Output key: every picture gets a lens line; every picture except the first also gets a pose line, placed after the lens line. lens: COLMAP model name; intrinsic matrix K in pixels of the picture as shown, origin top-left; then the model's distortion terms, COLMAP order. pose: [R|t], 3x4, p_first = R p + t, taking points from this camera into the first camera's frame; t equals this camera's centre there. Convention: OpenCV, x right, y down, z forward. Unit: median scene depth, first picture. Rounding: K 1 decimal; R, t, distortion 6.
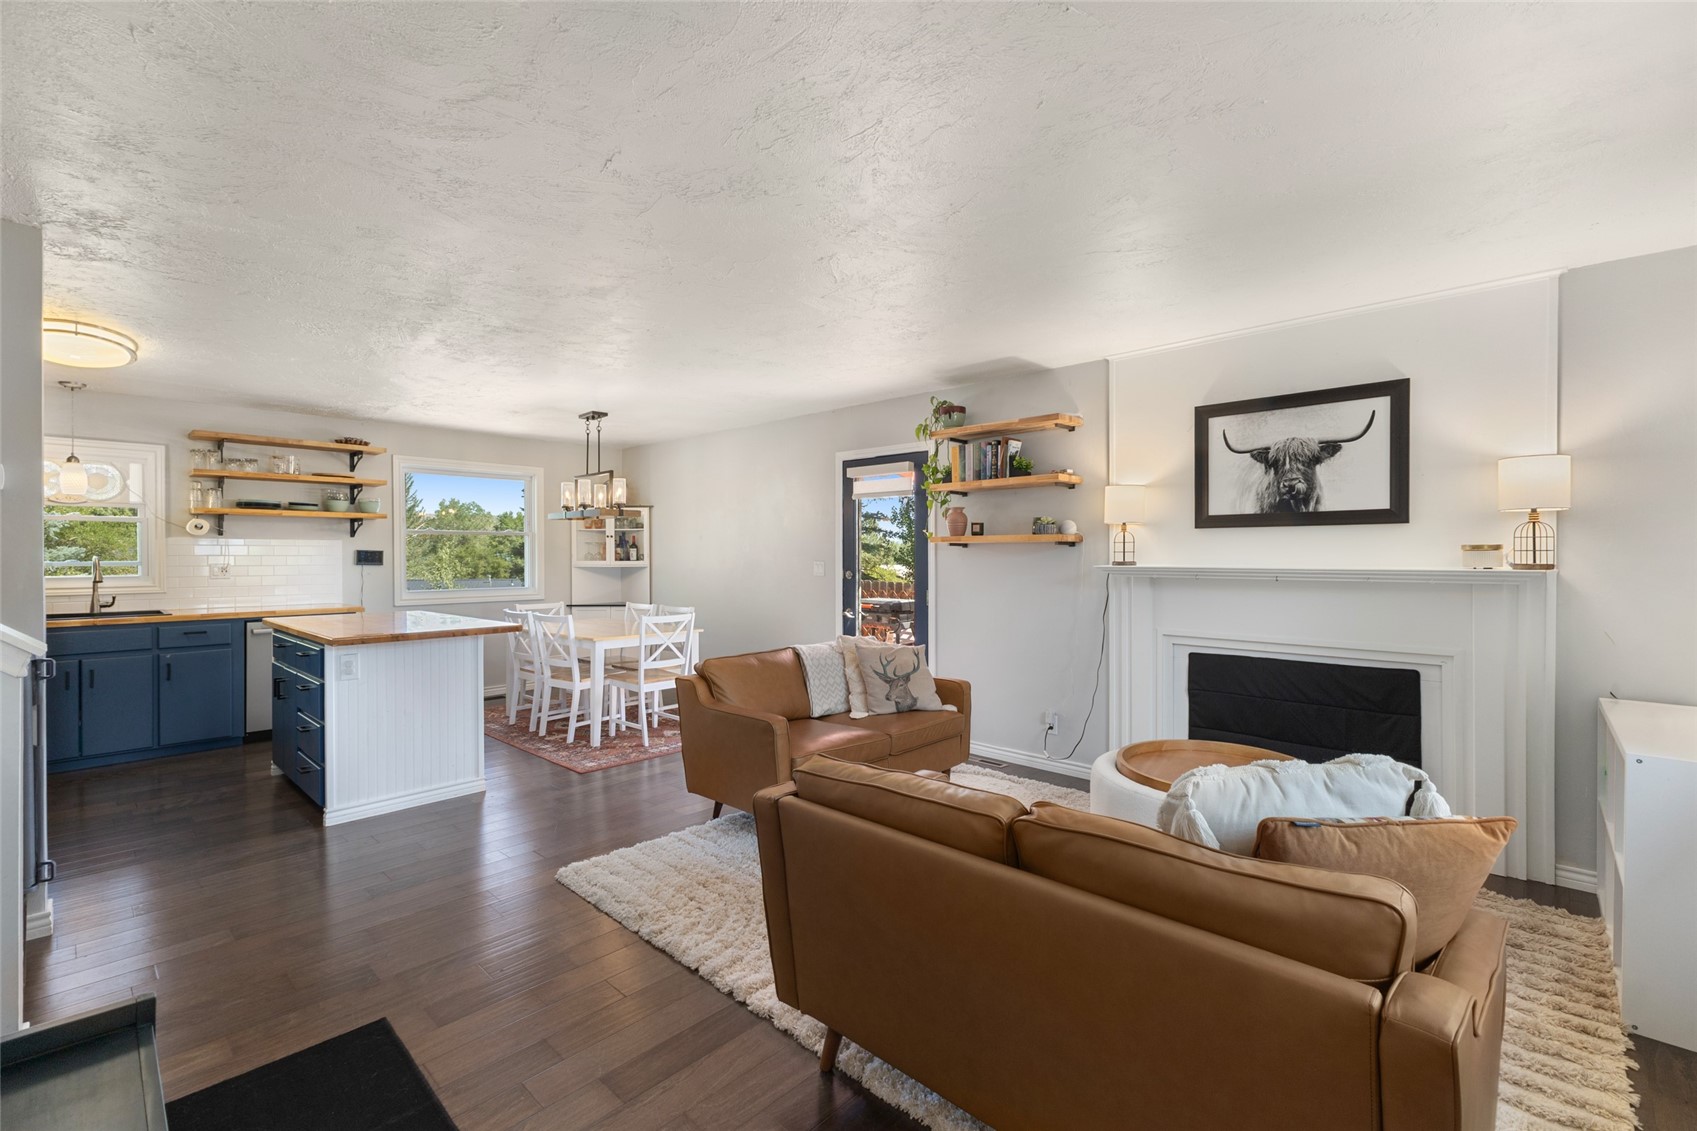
lens RADIAL K [[721.4, 0, 853.7], [0, 721.4, 558.5], [0, 0, 1]] dist [0.015061, -0.005770]
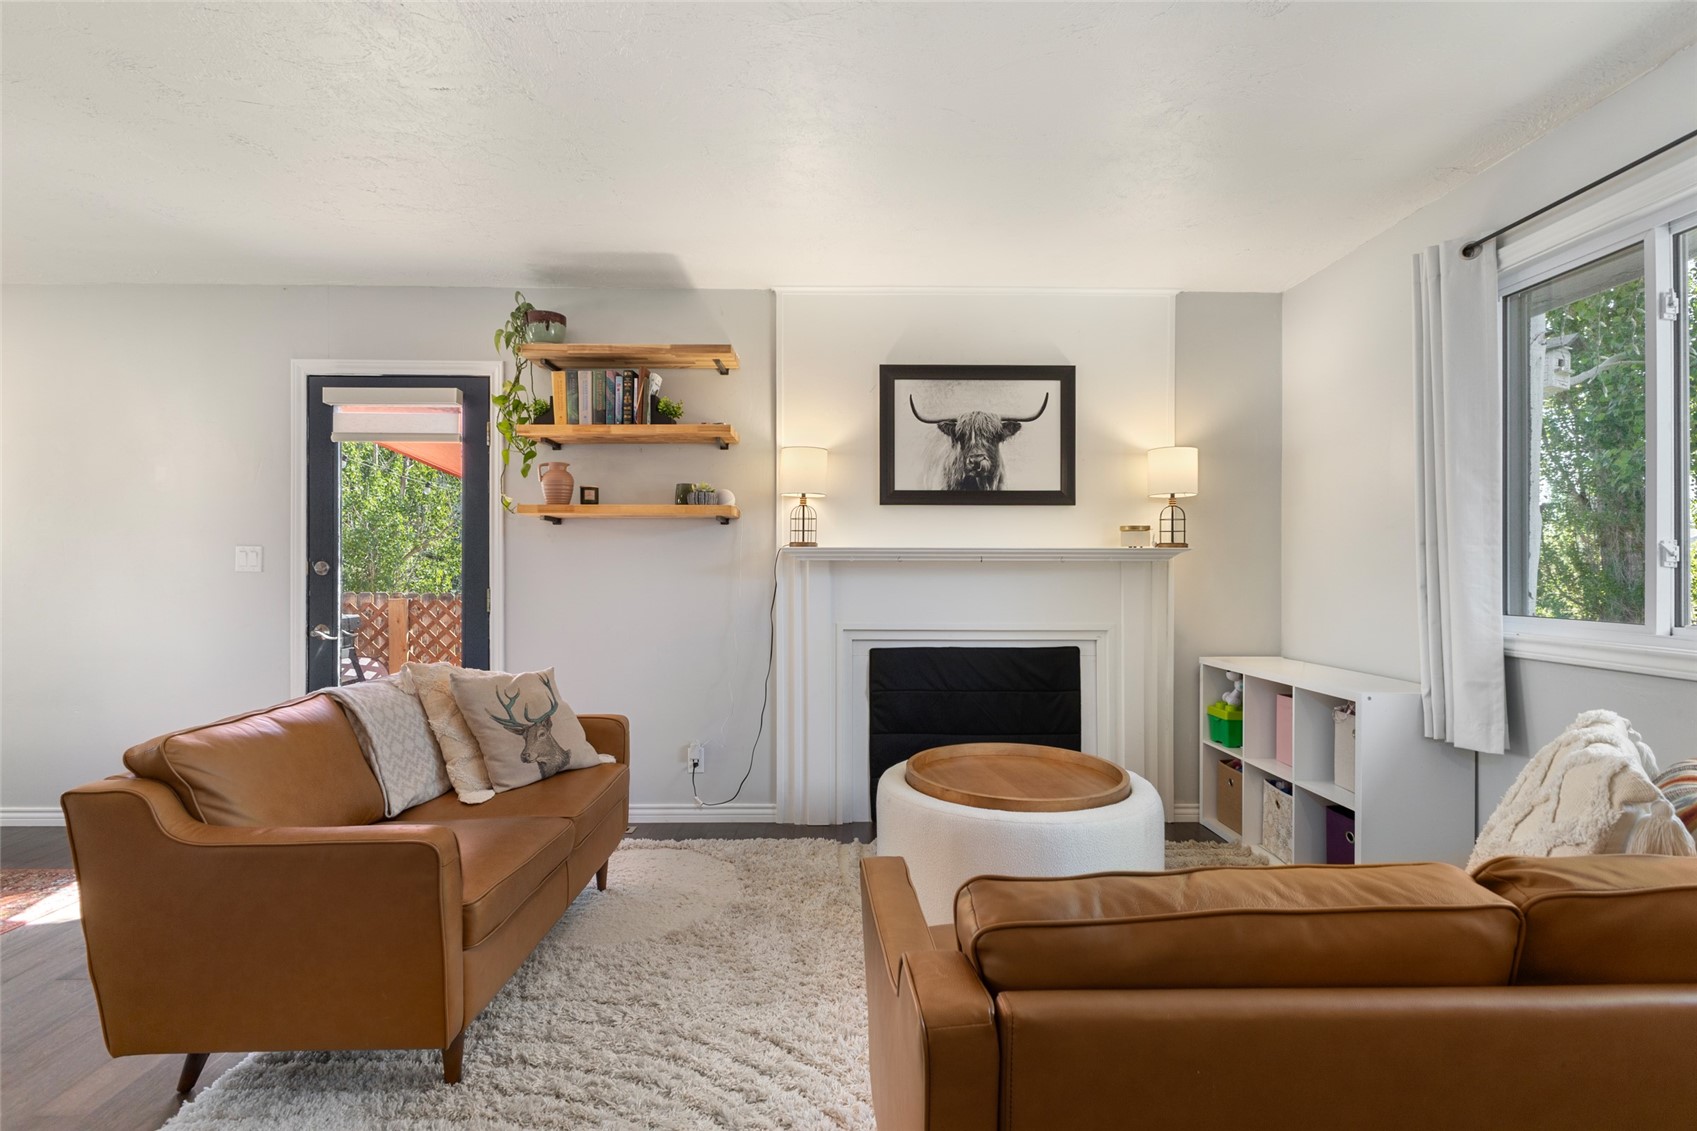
lens RADIAL K [[799.7, 0, 848.5], [0, 799.7, 565.5], [0, 0, 1]] dist [0.000995, 0.000690]
pose [[0.722706, 0.003233, 0.691148, -0.218689], [0.000830, 0.999984, -0.005545, 0.036761], [-0.691155, 0.004582, 0.722692, 0.334107]]
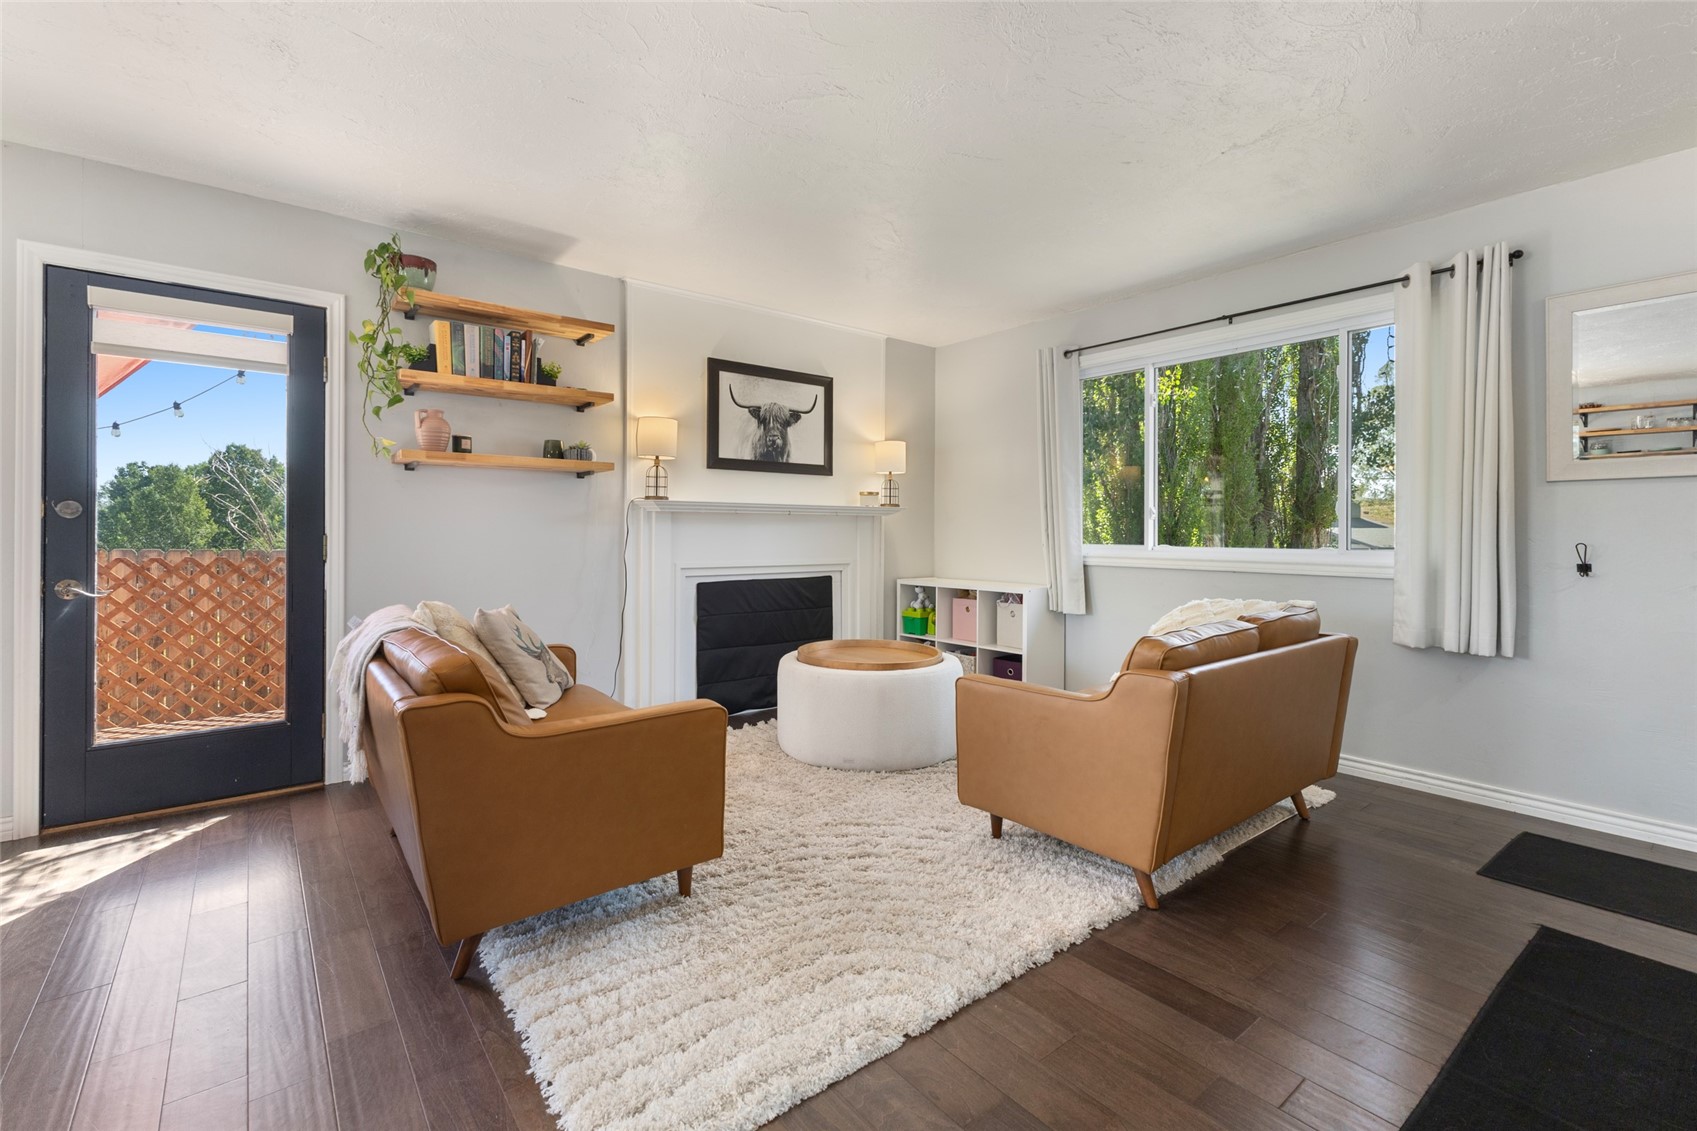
lens RADIAL K [[742.4, 0, 846.4], [0, 742.4, 528.8], [0, 0, 1]] dist [0.001984, 0.000169]
pose [[0.152174, 0.004666, 0.988343, -0.607812], [-0.000499, 0.999989, -0.004645, 0.055346], [-0.988354, 0.000214, 0.152175, 0.623375]]
